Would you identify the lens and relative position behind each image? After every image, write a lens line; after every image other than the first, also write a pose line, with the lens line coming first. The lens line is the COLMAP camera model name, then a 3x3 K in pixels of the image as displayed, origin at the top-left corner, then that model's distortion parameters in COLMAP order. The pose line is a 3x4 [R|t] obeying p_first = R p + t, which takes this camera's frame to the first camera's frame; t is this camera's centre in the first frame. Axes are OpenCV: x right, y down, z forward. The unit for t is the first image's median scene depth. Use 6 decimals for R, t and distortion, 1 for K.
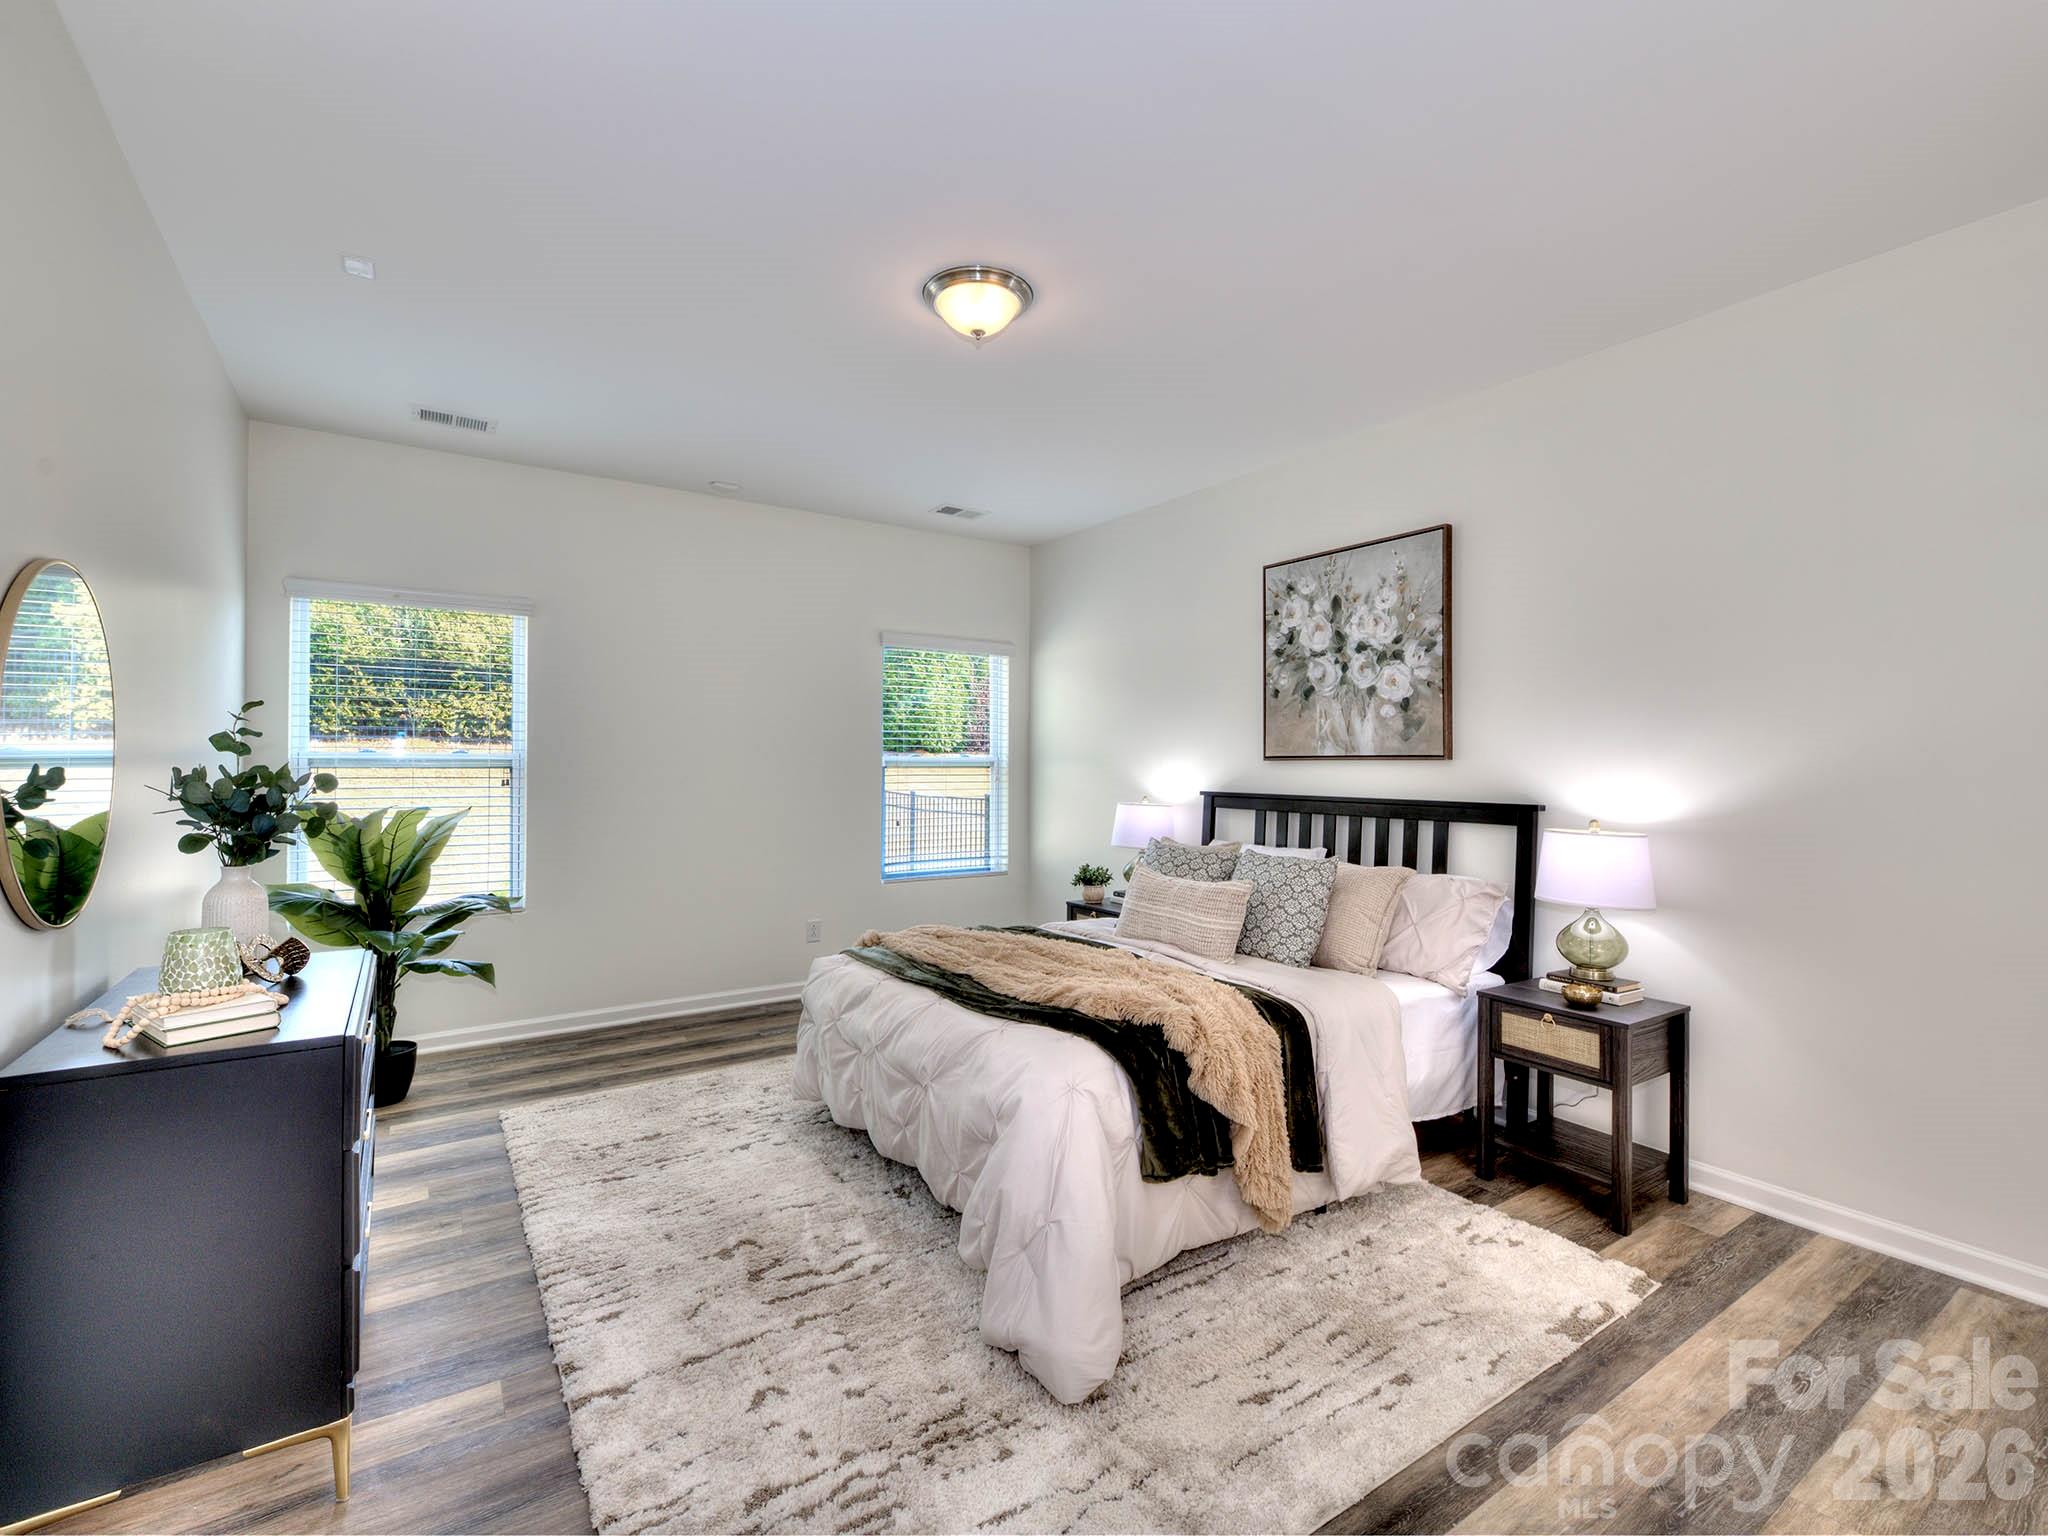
lens RADIAL K [[909.0, 0, 1019.1], [0, 909.0, 756.9], [0, 0, 1]] dist [0.003239, -0.004109]
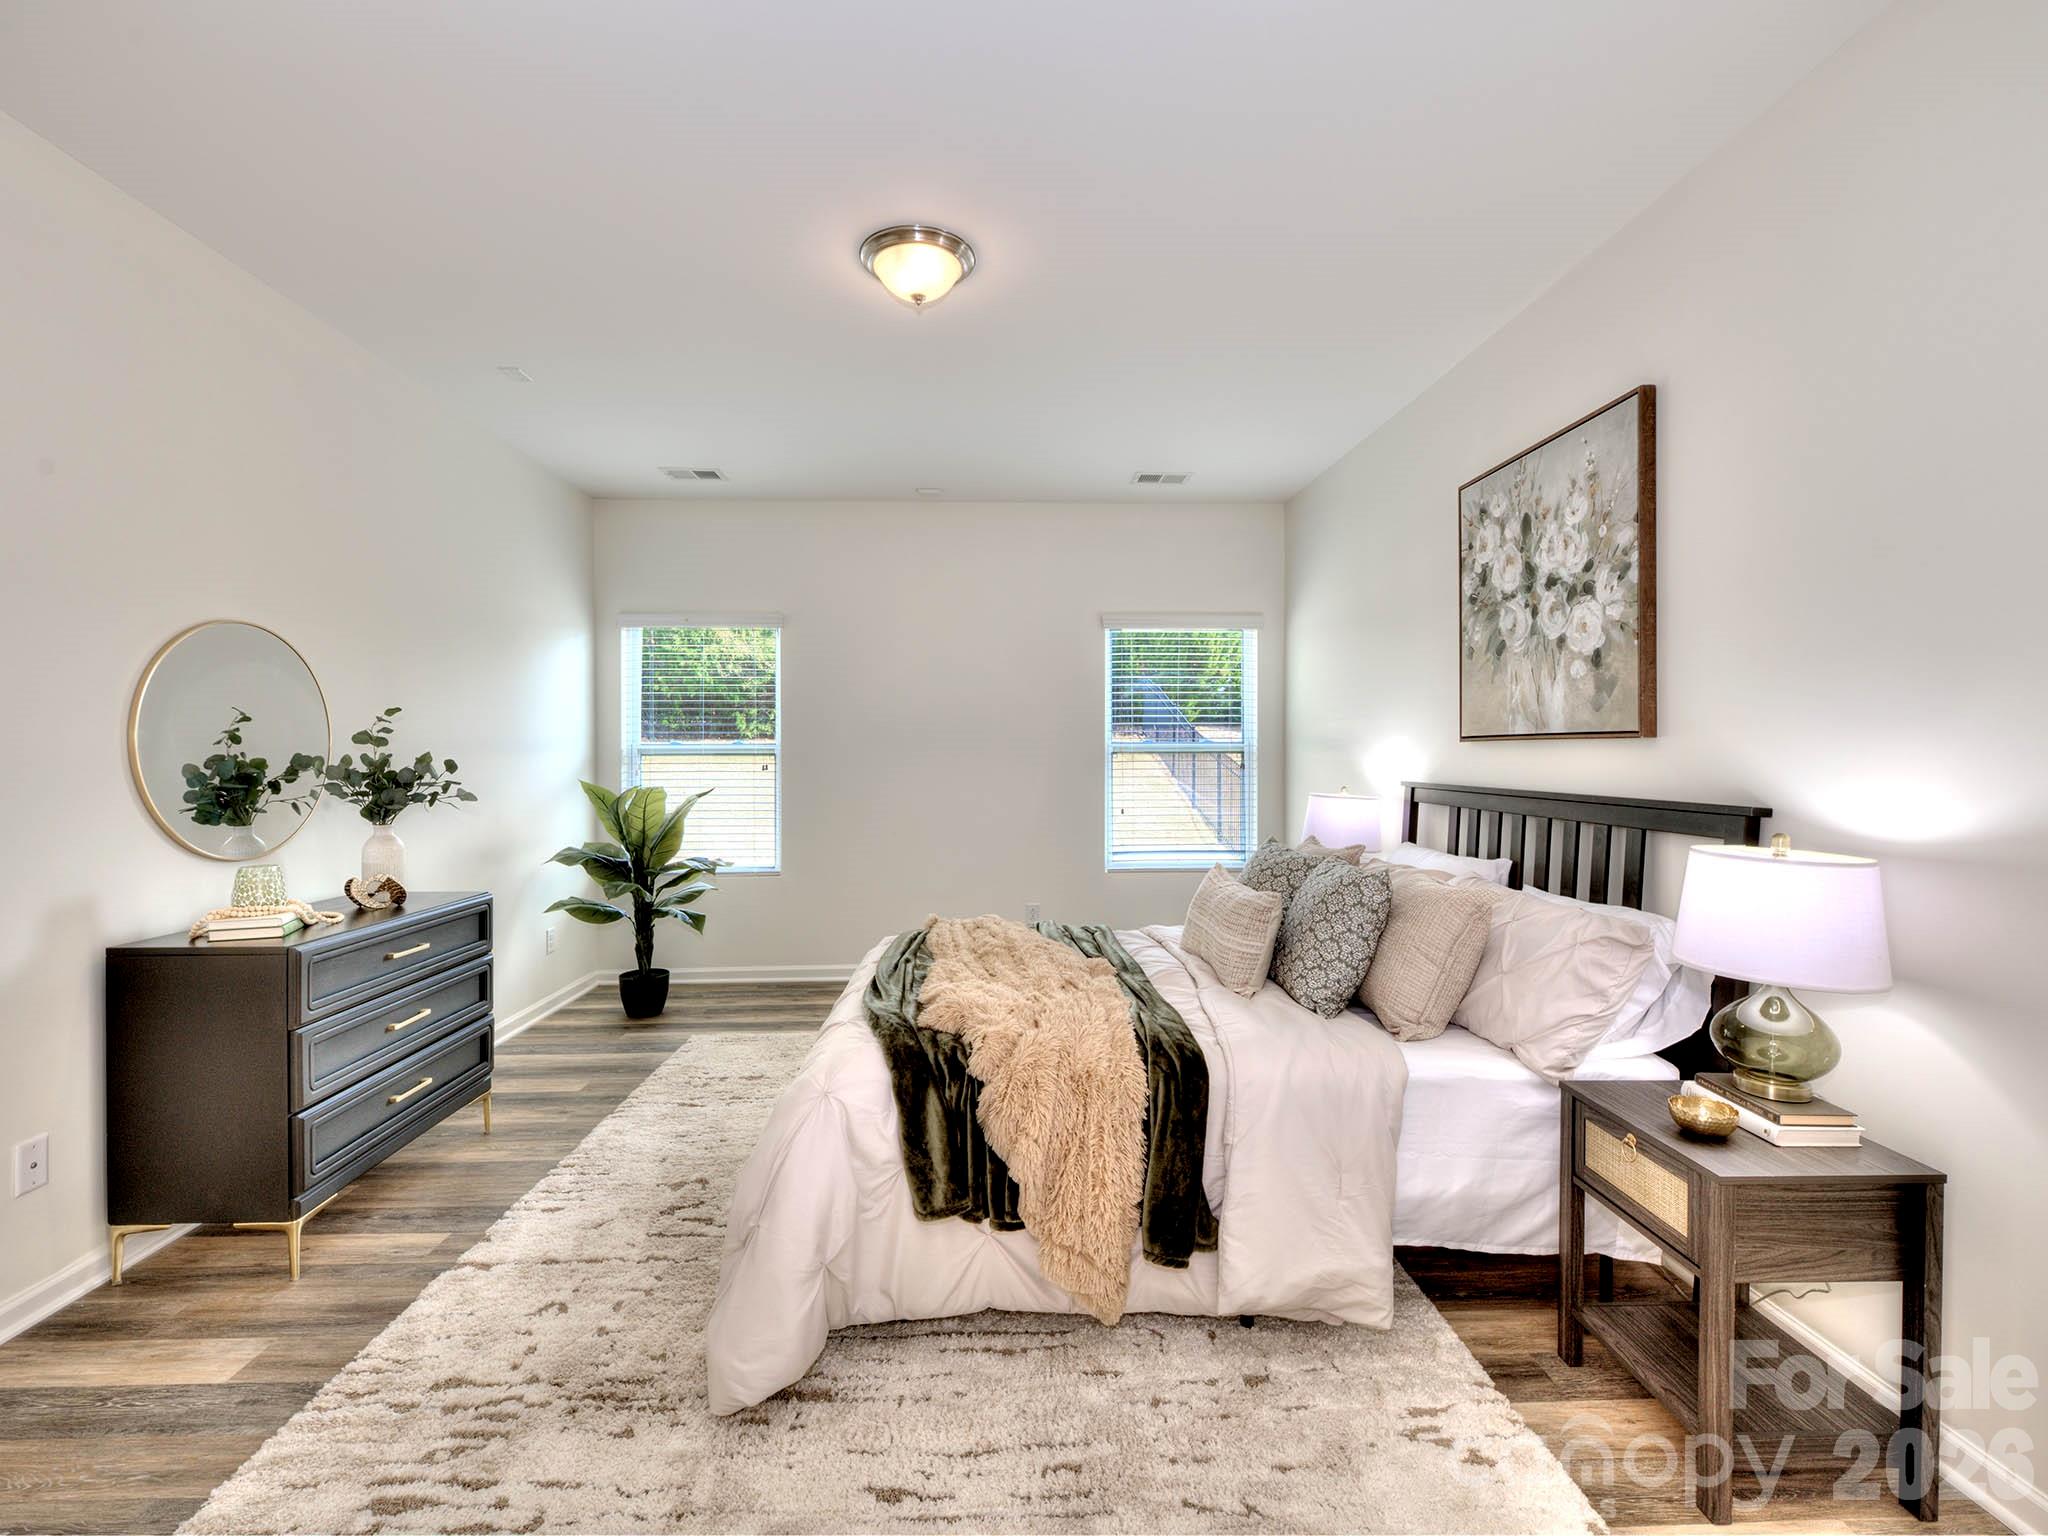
lens RADIAL K [[909.0, 0, 1019.1], [0, 909.0, 756.9], [0, 0, 1]] dist [0.003239, -0.004109]
pose [[0.852088, -0.003066, -0.523389, 0.413292], [0.010444, 0.999883, 0.011145, 0.005067], [0.523294, -0.014963, 0.852021, 0.178201]]
